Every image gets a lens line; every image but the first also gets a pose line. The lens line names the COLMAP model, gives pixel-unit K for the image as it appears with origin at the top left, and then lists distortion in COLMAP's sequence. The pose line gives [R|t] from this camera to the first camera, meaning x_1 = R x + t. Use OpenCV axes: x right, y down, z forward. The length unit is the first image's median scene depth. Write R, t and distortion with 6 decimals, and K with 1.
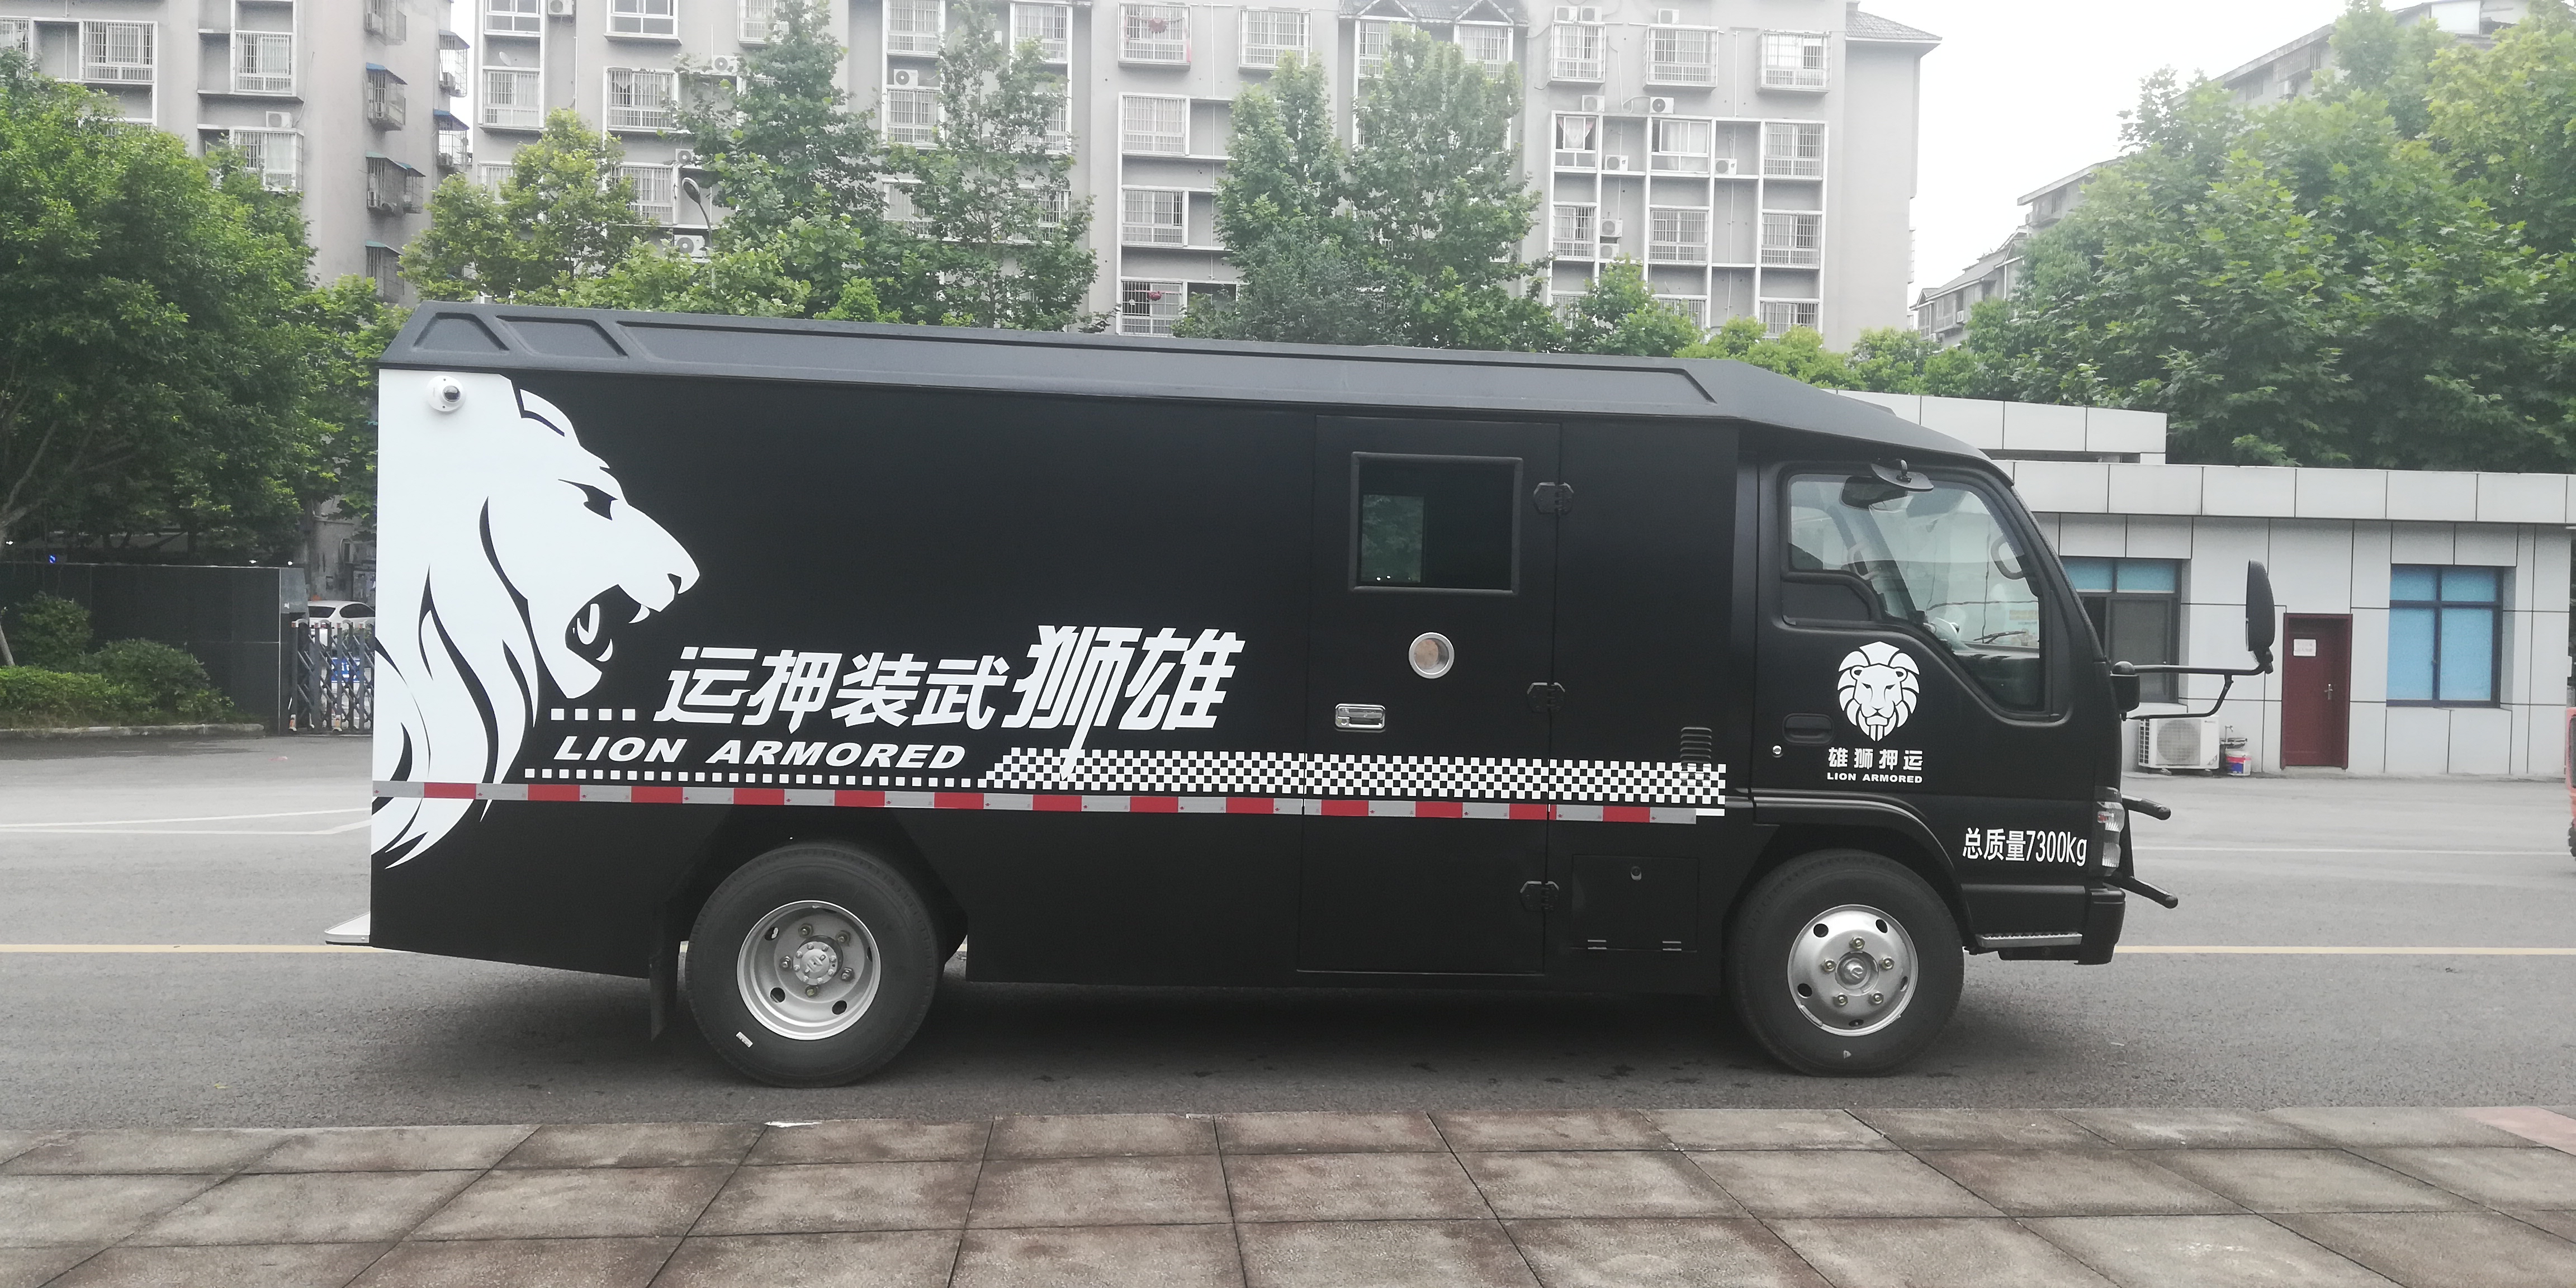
lens RADIAL K [[1916.3, 0, 1274.5], [0, 1916.3, 652.5], [0, 0, 1]] dist [0.068431, -0.072930]
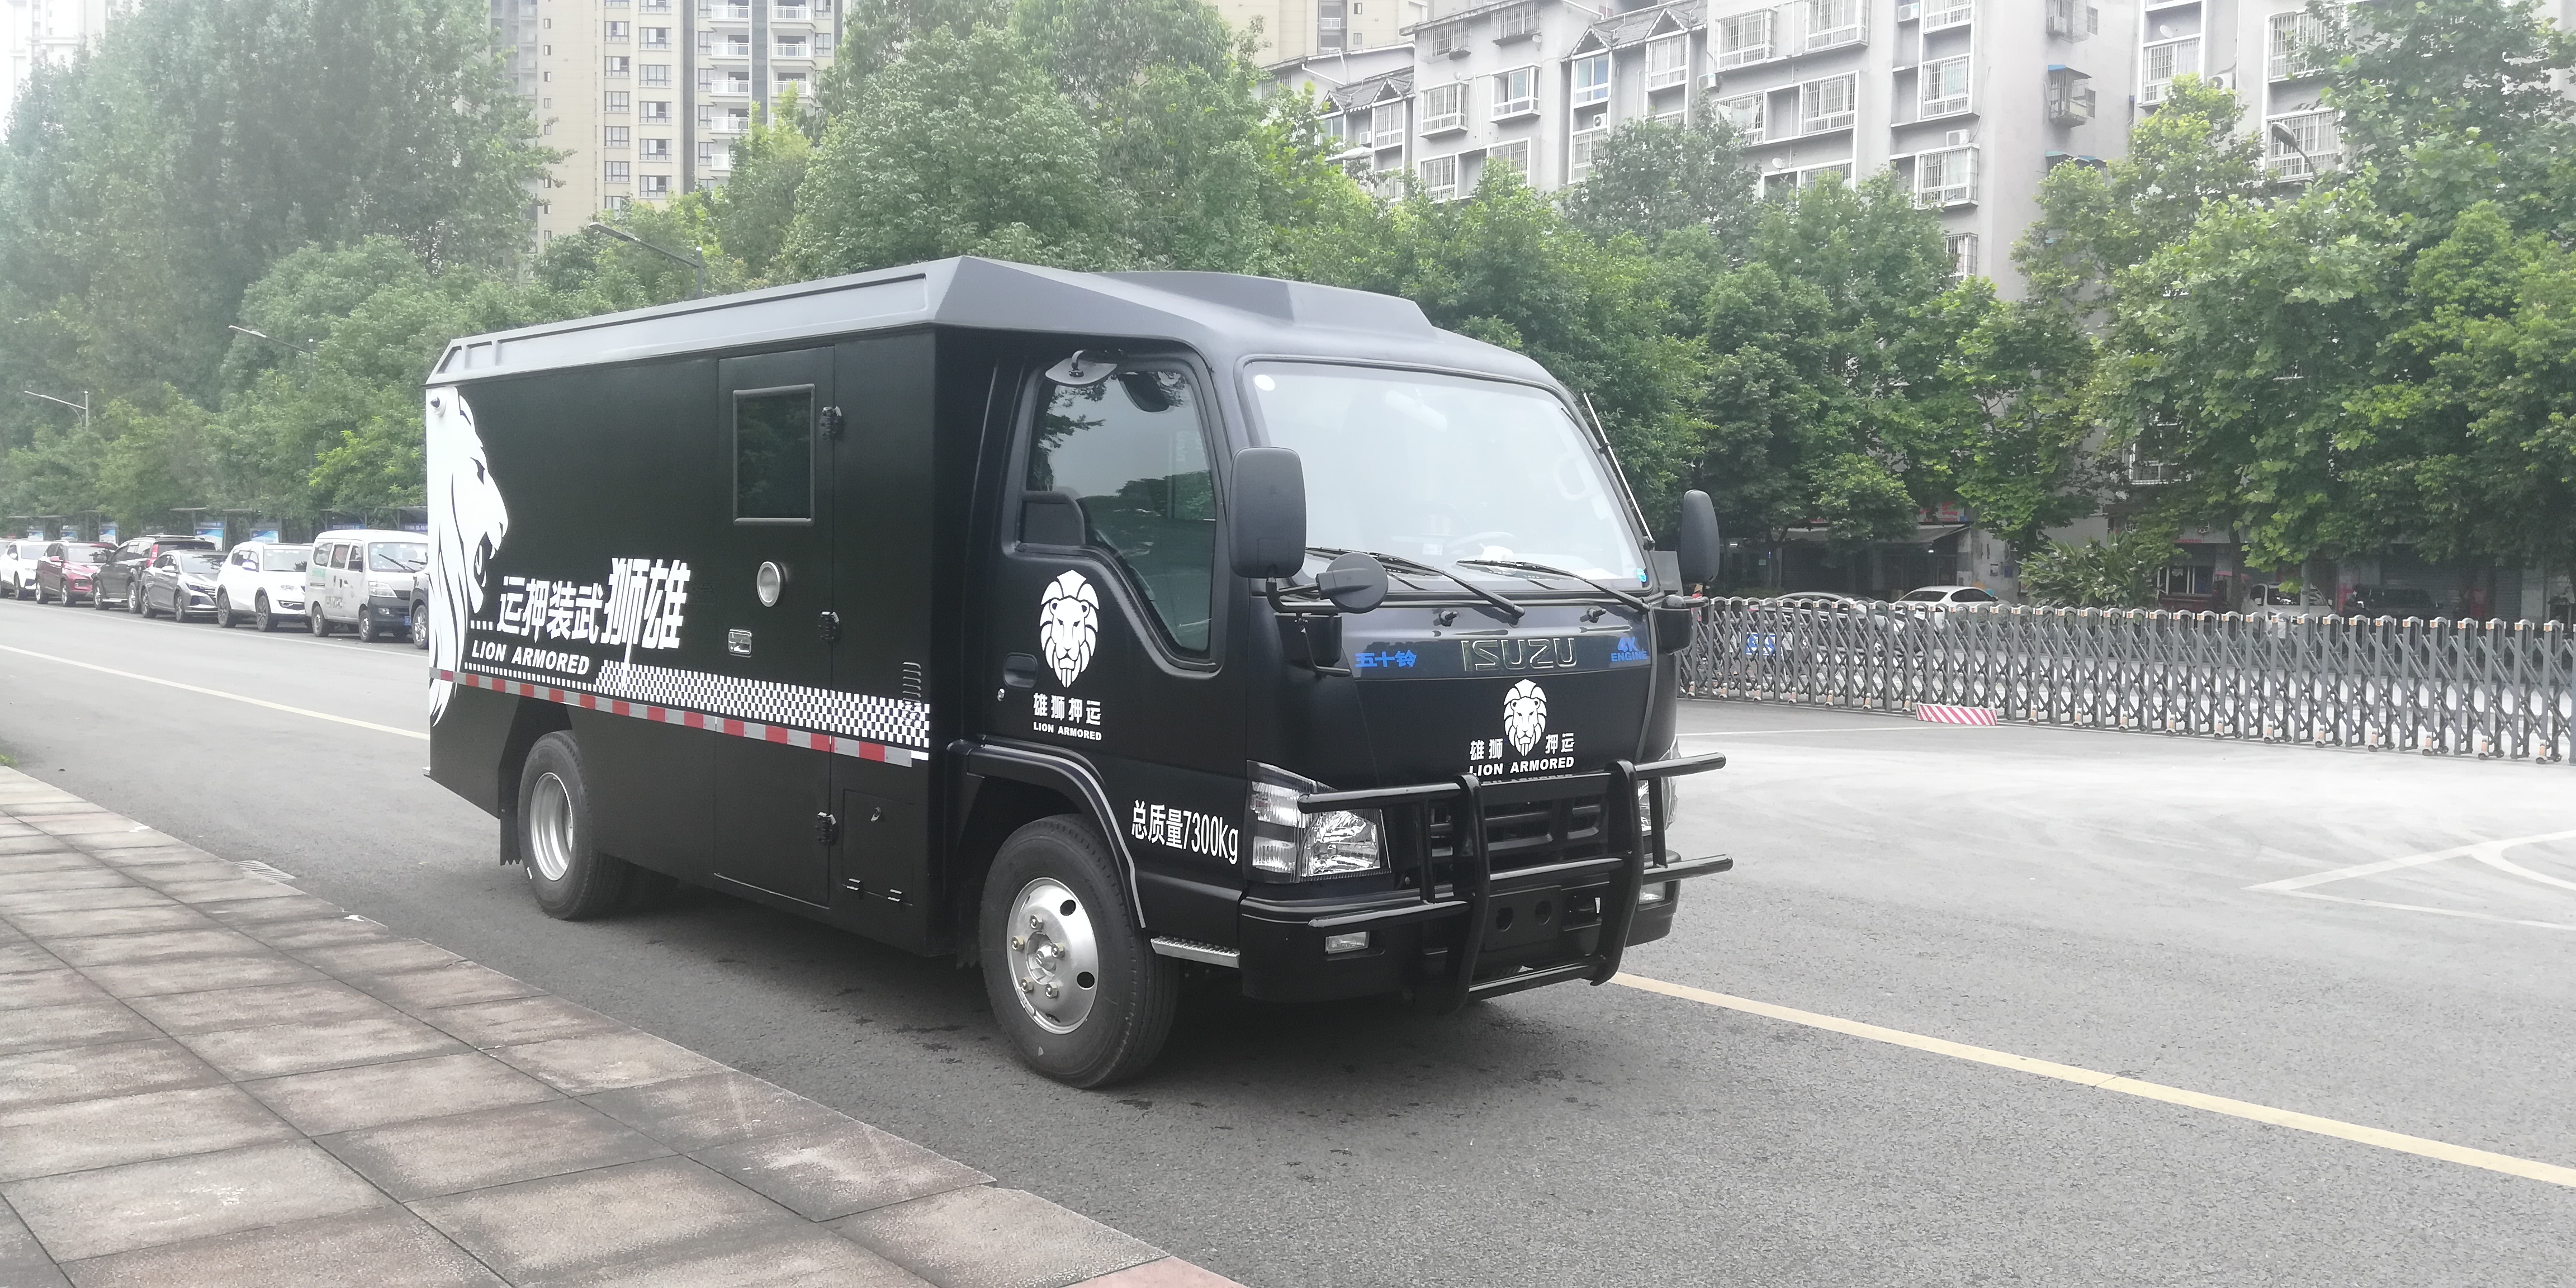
lens RADIAL K [[1916.3, 0, 1281.4], [0, 1916.3, 621.2], [0, 0, 1]] dist [0.068431, -0.072930]
pose [[0.628730, 0.014734, -0.777484, 1.023158], [-0.023964, 0.999713, -0.000434, 0.015016], [0.777254, 0.018905, 0.628902, 0.545217]]
